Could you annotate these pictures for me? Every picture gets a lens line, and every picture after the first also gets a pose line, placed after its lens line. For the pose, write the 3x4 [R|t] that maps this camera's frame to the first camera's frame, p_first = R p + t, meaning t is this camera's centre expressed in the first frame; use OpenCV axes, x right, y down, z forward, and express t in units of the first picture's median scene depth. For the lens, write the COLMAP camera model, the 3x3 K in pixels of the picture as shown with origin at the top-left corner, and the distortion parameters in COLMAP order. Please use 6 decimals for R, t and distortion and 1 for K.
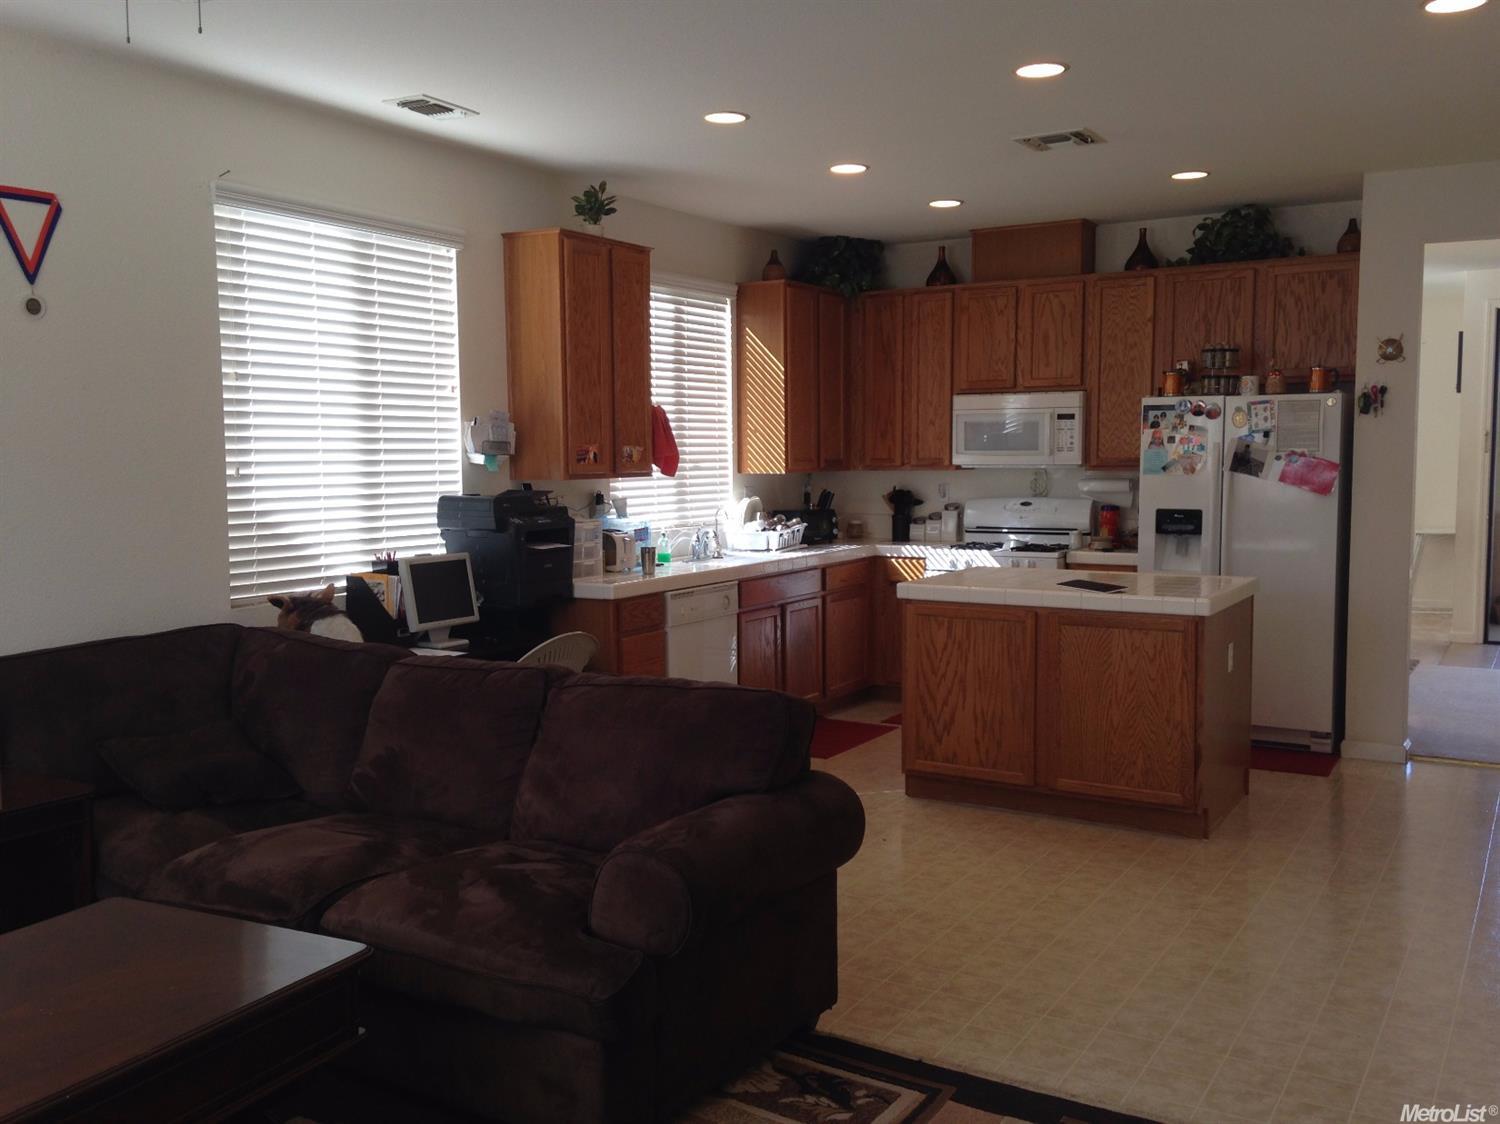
lens RADIAL K [[1344.9, 0, 755.5], [0, 1344.9, 551.4], [0, 0, 1]] dist [0.191958, -0.287573]
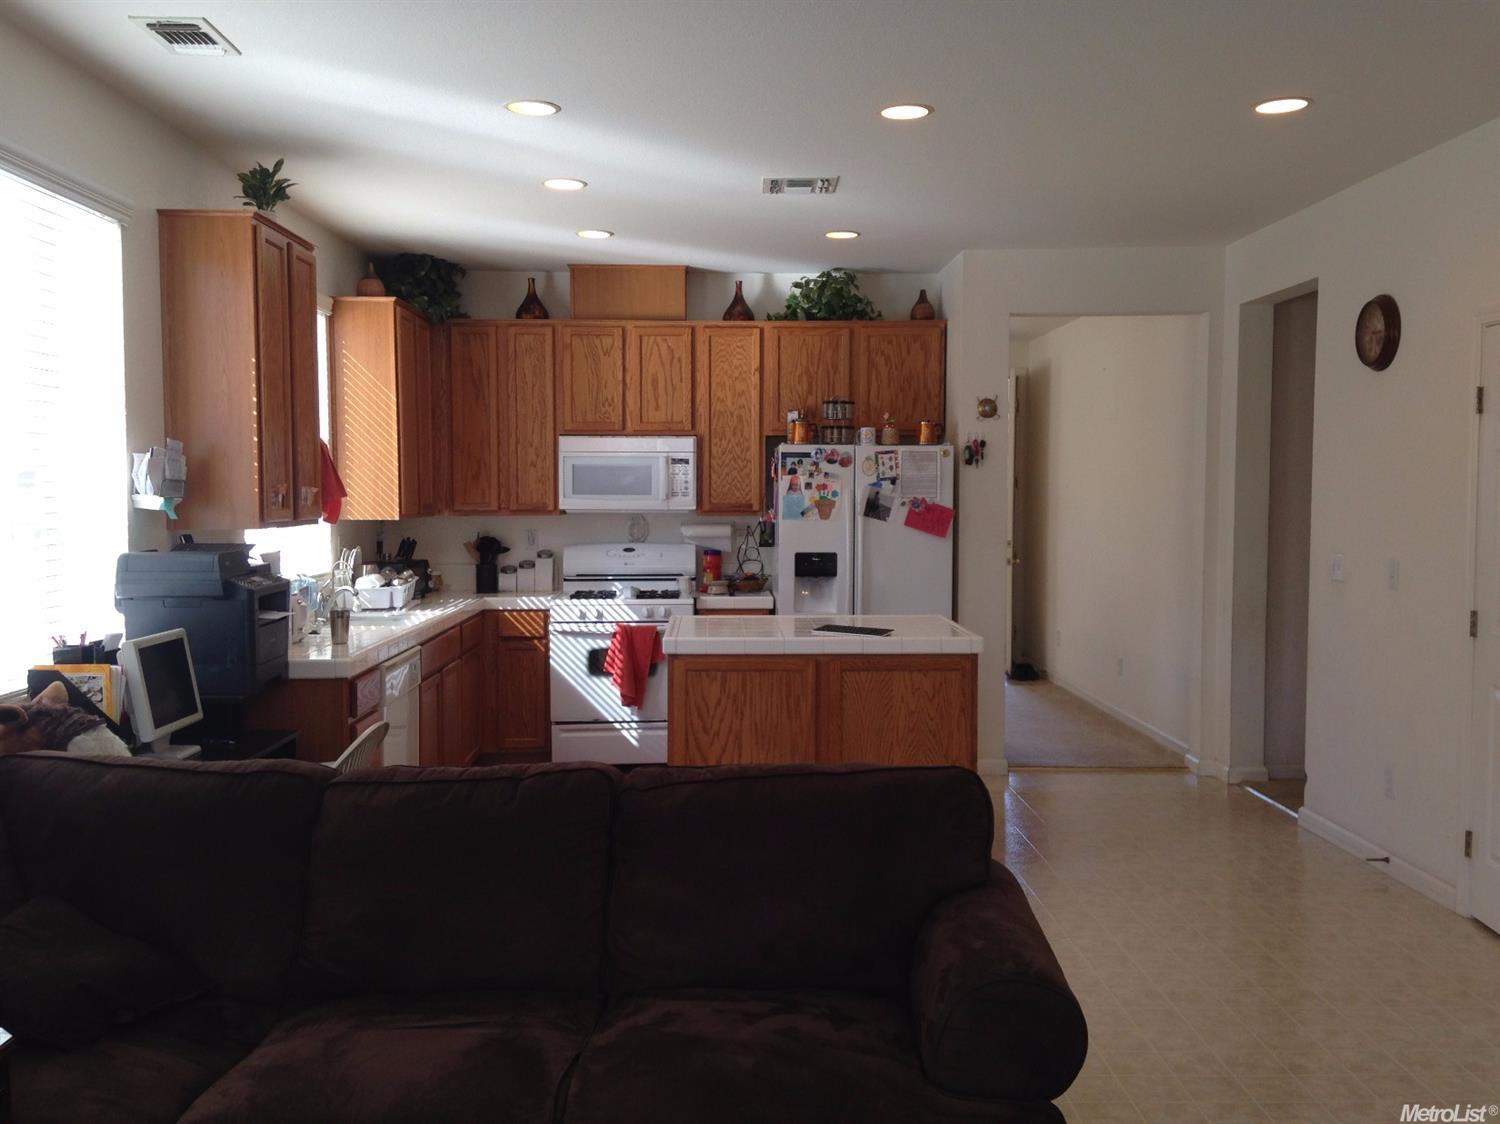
lens RADIAL K [[1344.9, 0, 755.5], [0, 1344.9, 551.4], [0, 0, 1]] dist [0.191958, -0.287573]
pose [[0.855950, -0.018847, 0.516714, -0.253805], [0.035907, 0.999090, -0.023040, -0.009535], [-0.515810, 0.038275, 0.855848, 0.142547]]
